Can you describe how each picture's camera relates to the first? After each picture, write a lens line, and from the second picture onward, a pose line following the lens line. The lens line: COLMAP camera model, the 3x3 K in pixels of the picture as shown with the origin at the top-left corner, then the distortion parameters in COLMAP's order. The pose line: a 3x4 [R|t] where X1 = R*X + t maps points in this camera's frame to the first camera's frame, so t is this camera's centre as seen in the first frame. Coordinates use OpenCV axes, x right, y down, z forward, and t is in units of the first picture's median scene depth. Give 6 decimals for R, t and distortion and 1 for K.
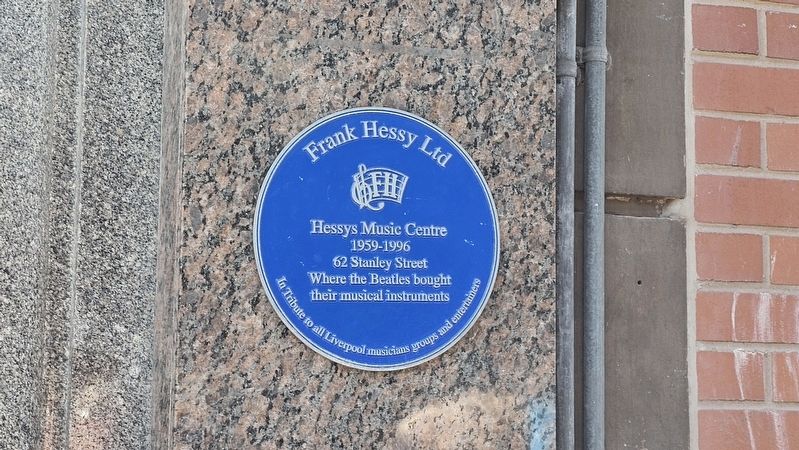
lens RADIAL K [[555.3, 0, 400.2], [0, 555.3, 226.9], [0, 0, 1]] dist [-0.005509, -0.002905]
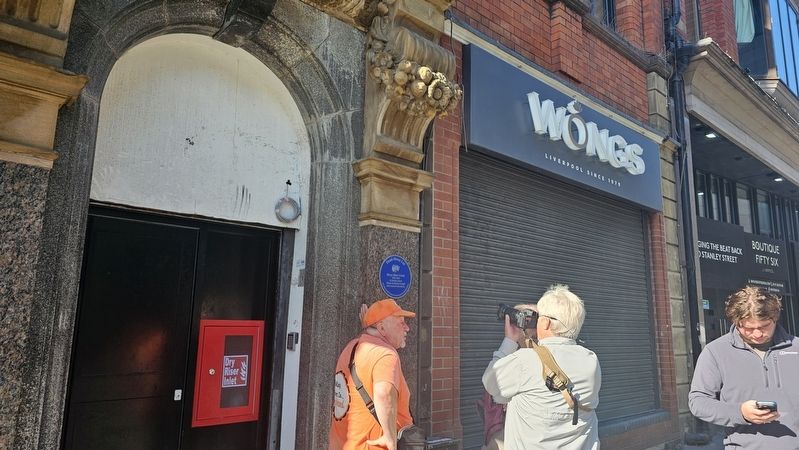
lens RADIAL K [[555.3, 0, 399.5], [0, 555.3, 223.5], [0, 0, 1]] dist [-0.005509, -0.002905]
pose [[0.822658, 0.075706, 0.563474, -3.504718], [-0.025502, 0.995011, -0.096453, 0.026572], [-0.567965, 0.064978, 0.820484, -4.113084]]
